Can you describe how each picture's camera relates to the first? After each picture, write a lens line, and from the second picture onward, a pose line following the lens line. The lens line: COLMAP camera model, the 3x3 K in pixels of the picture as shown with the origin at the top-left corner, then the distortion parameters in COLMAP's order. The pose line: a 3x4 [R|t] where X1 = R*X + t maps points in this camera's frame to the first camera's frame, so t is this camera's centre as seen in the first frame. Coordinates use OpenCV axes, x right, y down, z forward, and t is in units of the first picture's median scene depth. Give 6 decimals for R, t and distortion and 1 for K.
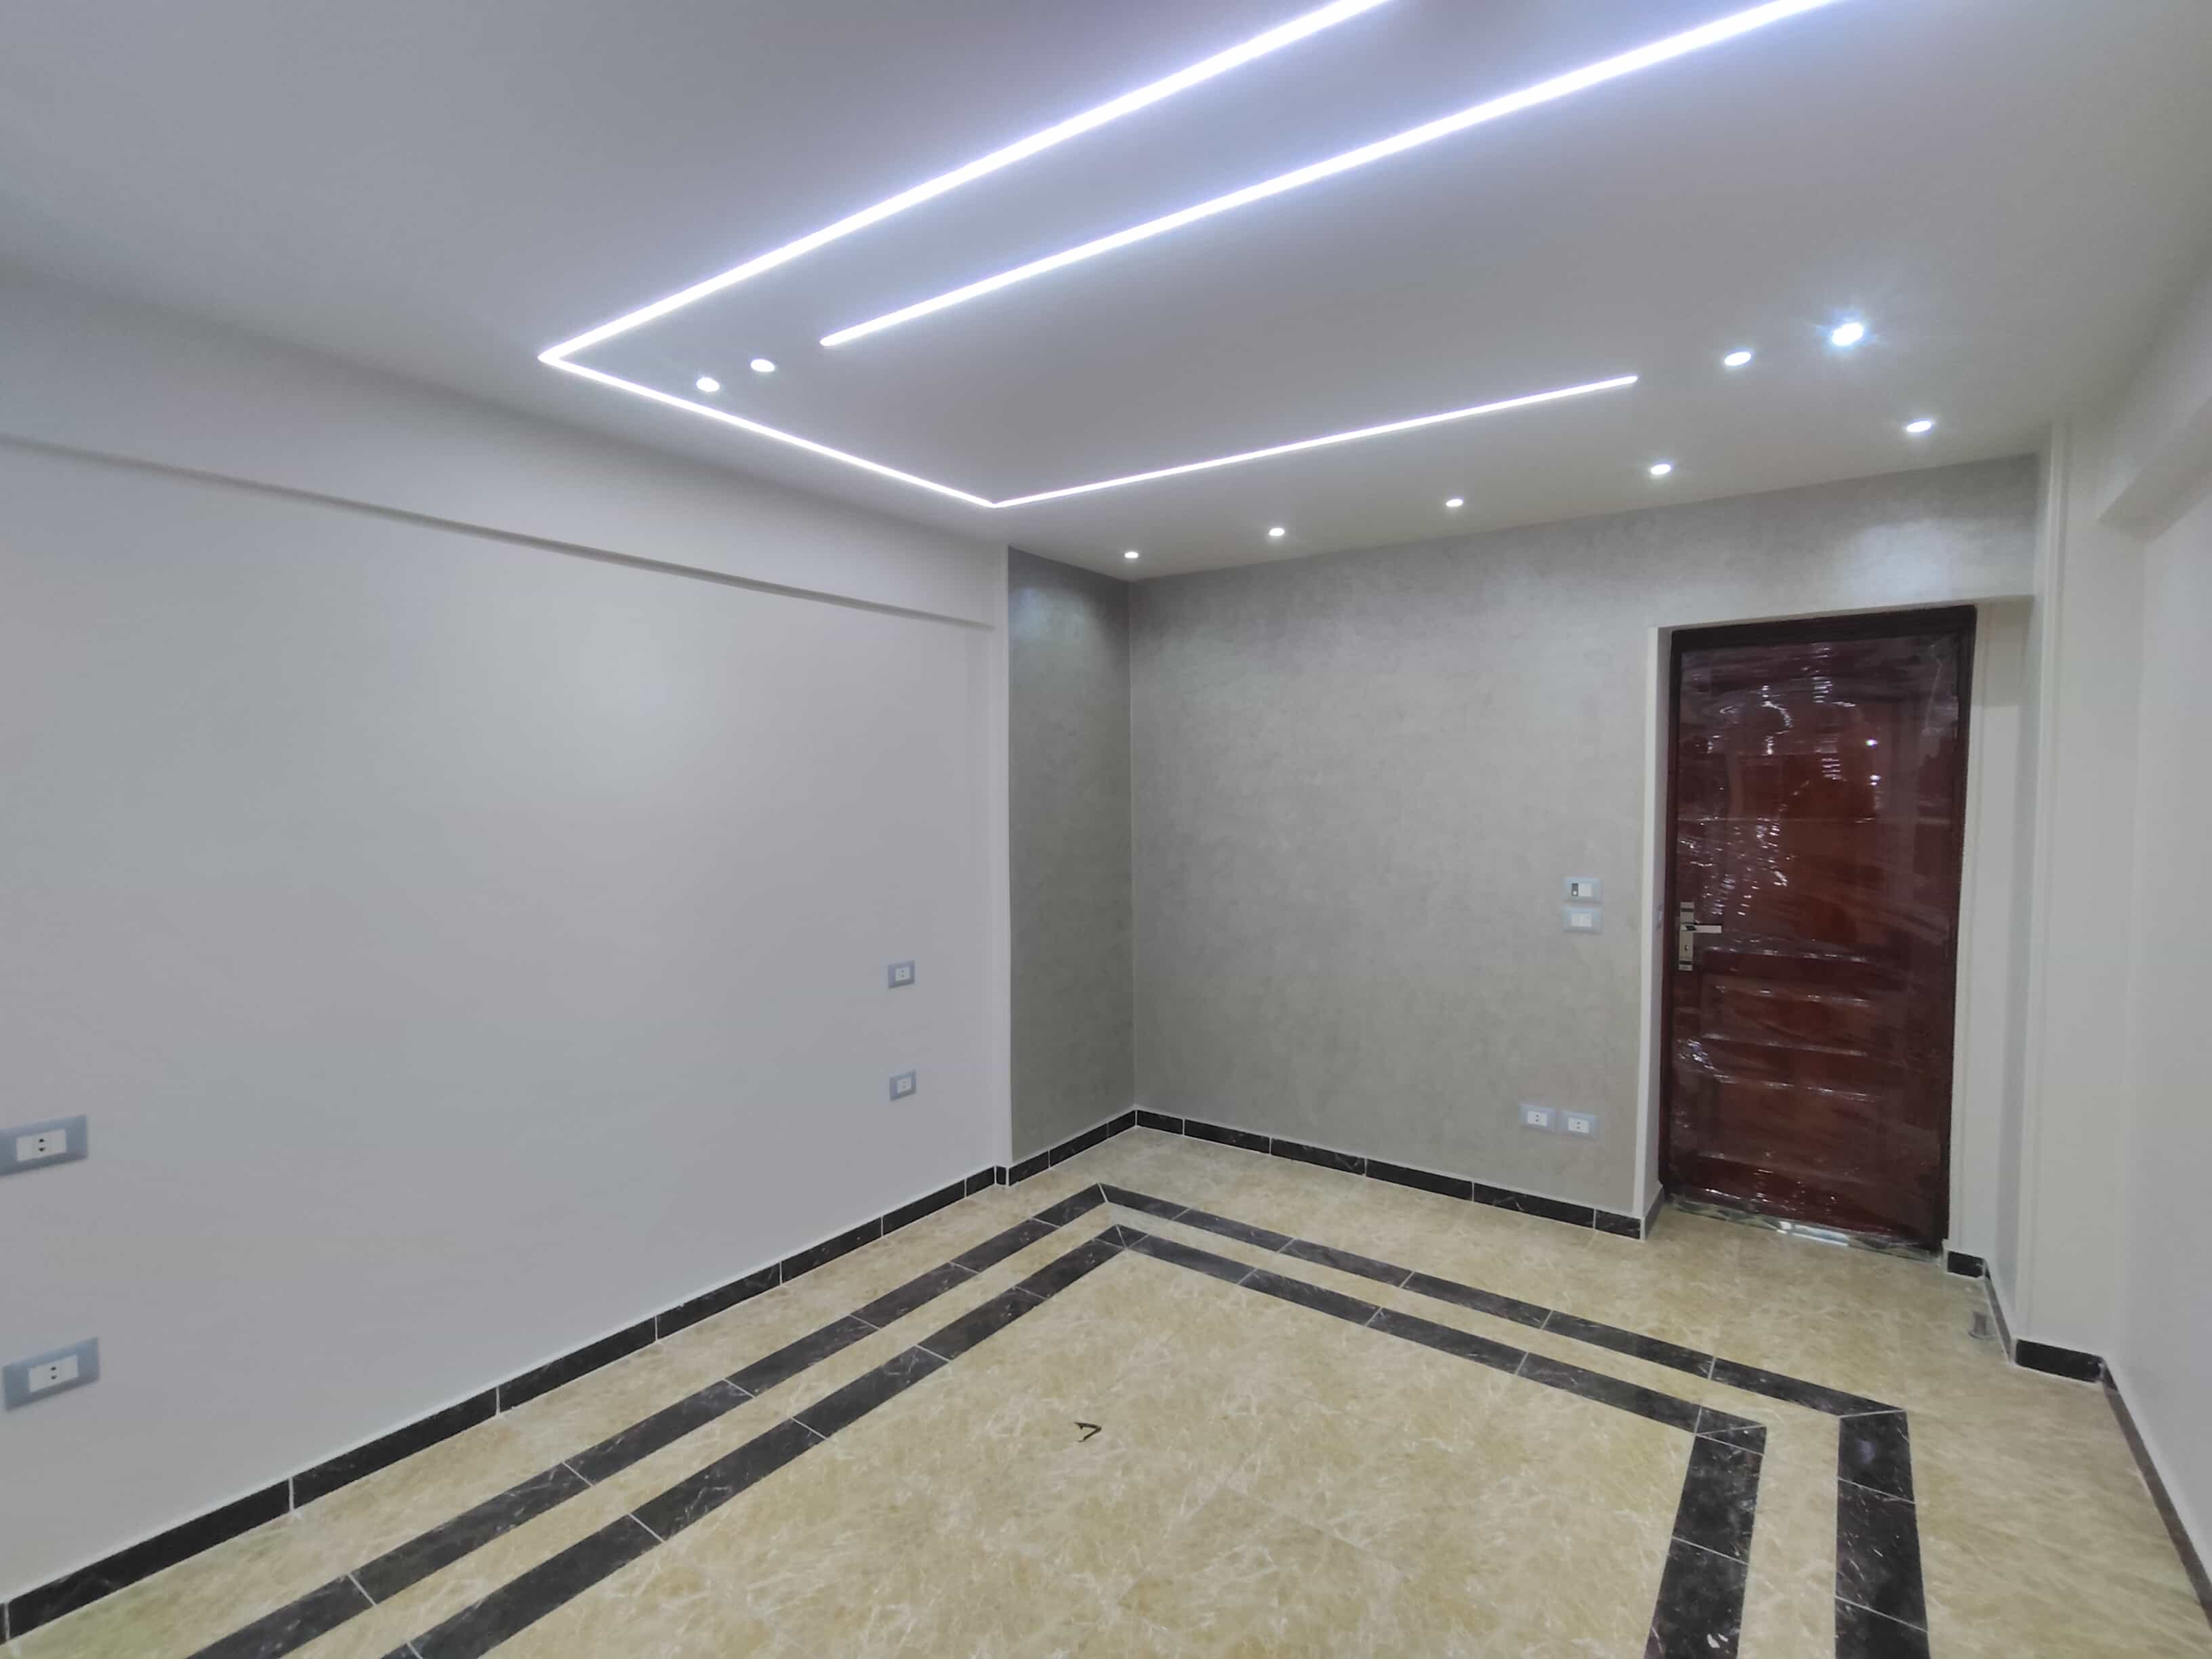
lens RADIAL K [[1028.7, 0, 1097.3], [0, 1028.7, 841.4], [0, 0, 1]] dist [-0.009237, 0.006250]
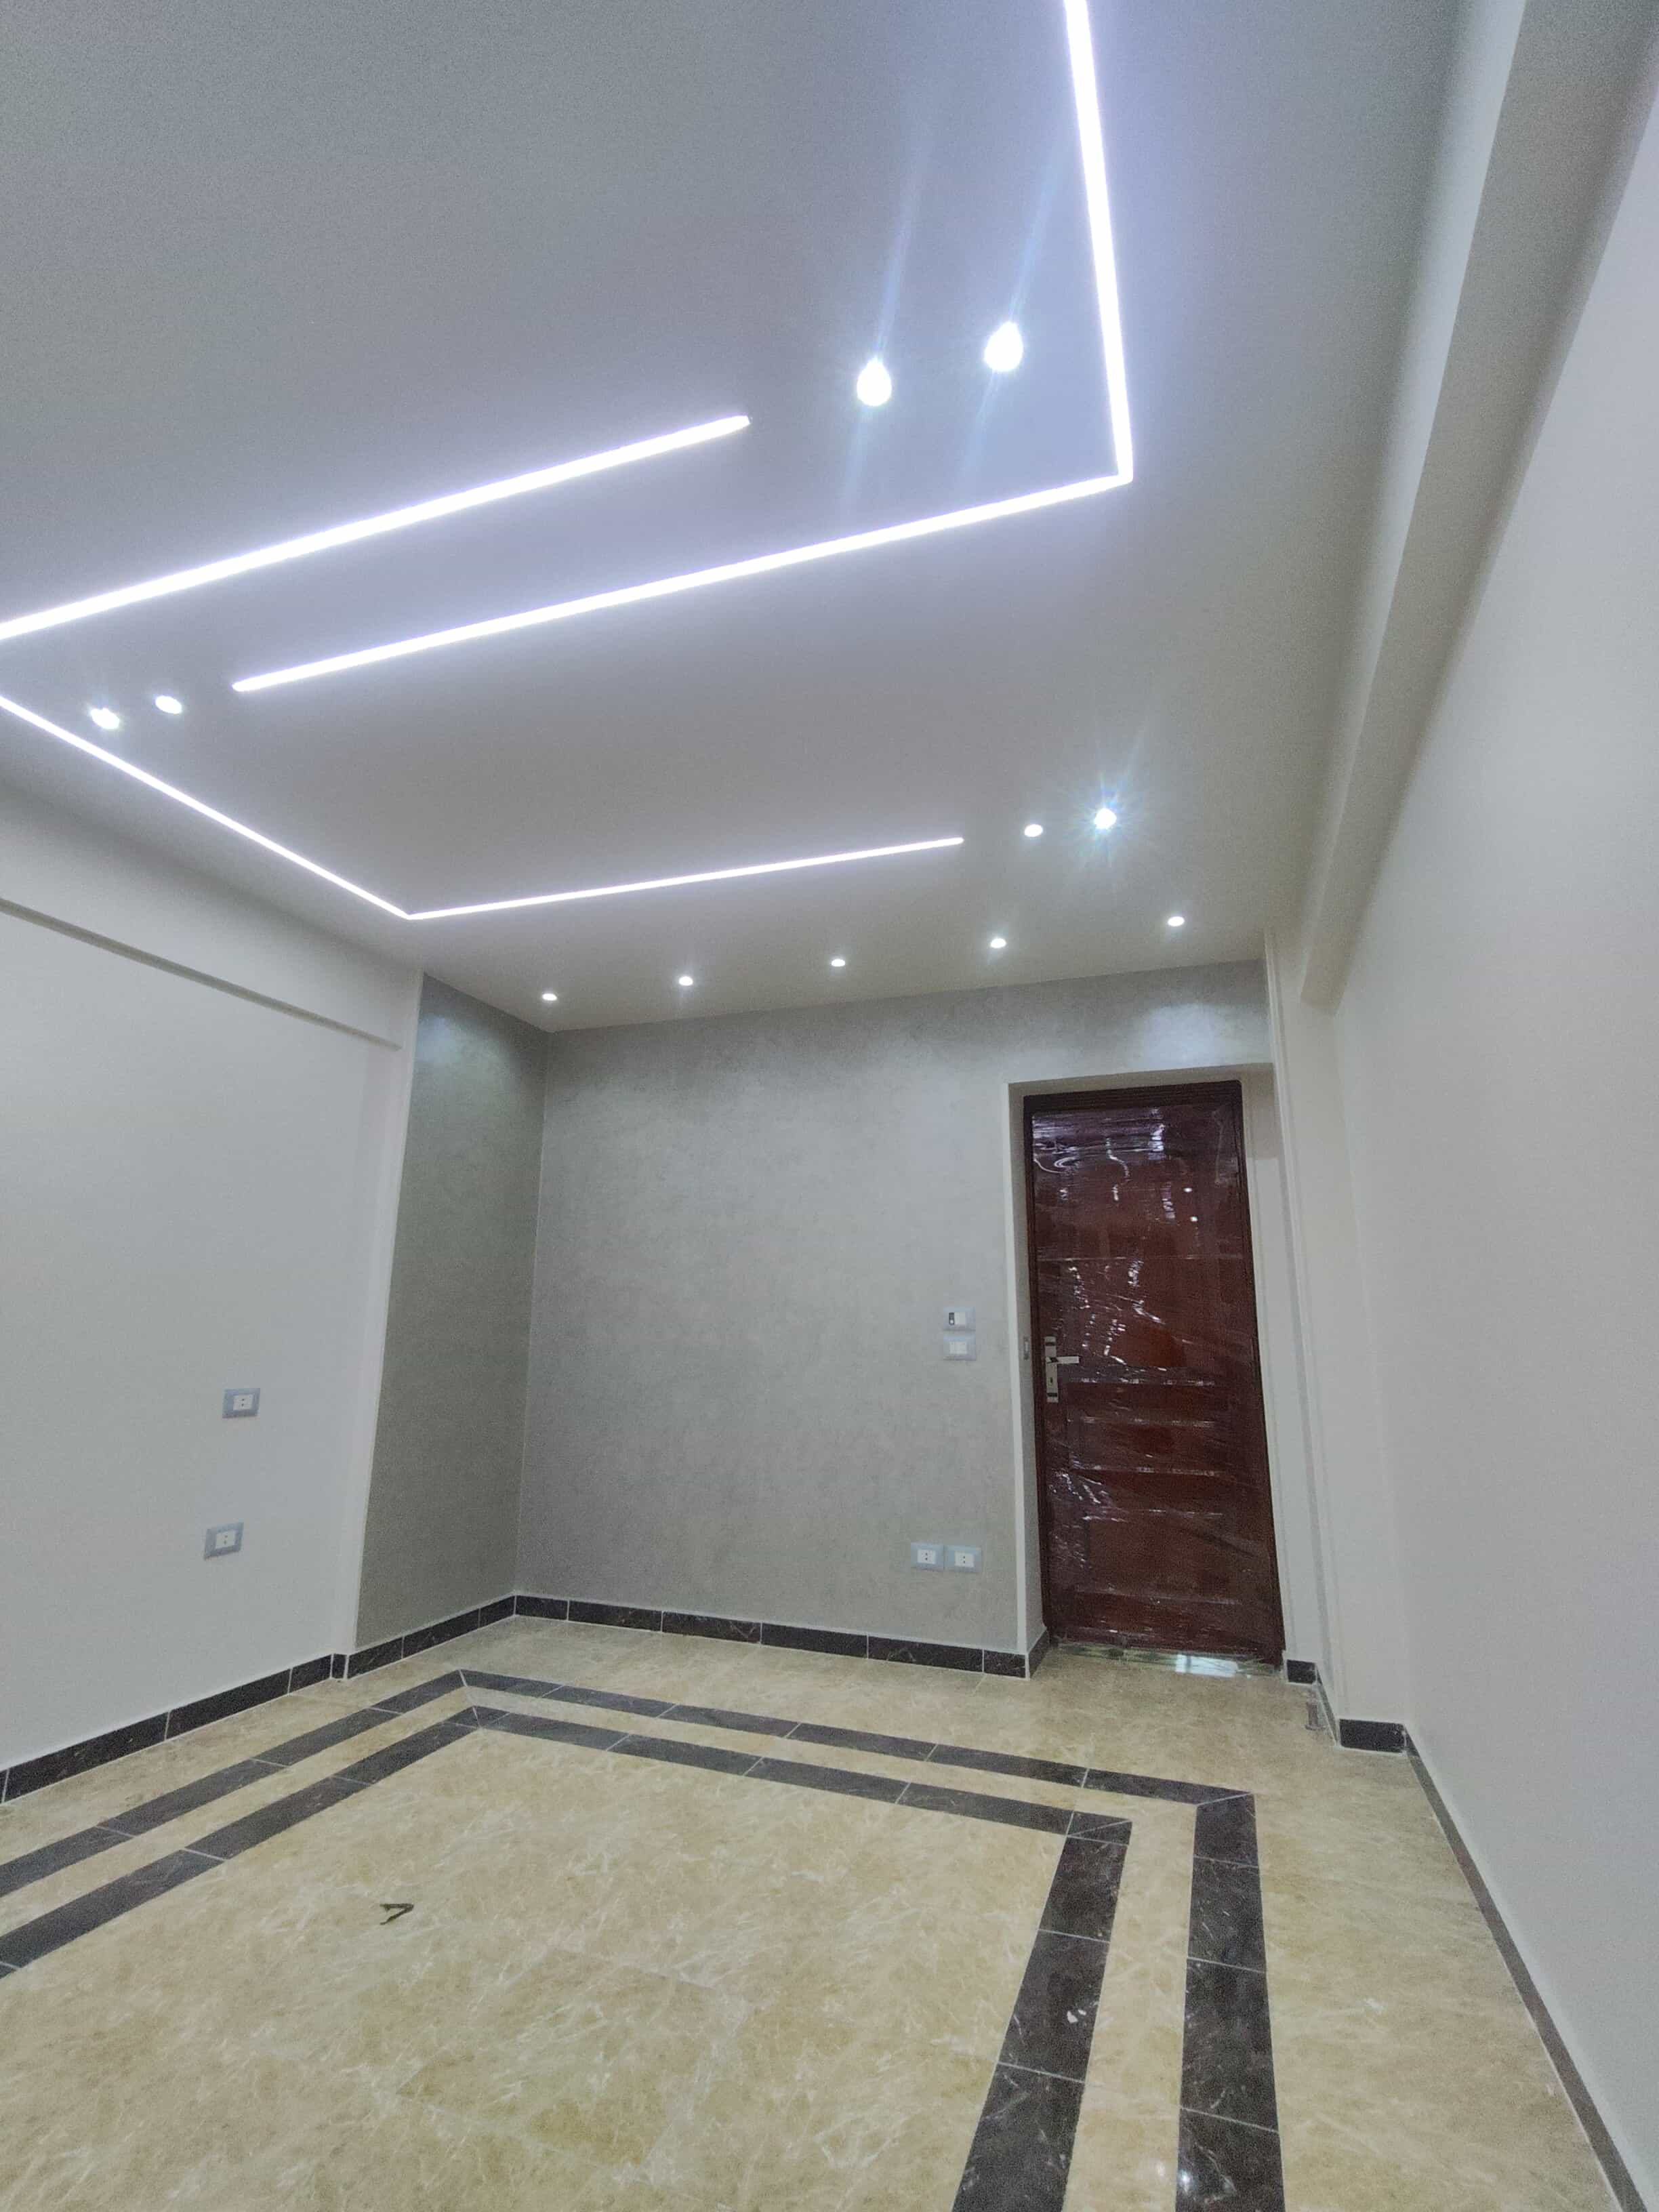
lens RADIAL K [[1028.7, 0, 817.2], [0, 1028.7, 1100.8], [0, 0, 1]] dist [-0.009237, 0.006250]
pose [[0.963939, 0.072847, 0.255959, 0.042274], [0.000256, 0.961551, -0.274625, 0.128026], [-0.266123, 0.264787, 0.926858, -0.012396]]
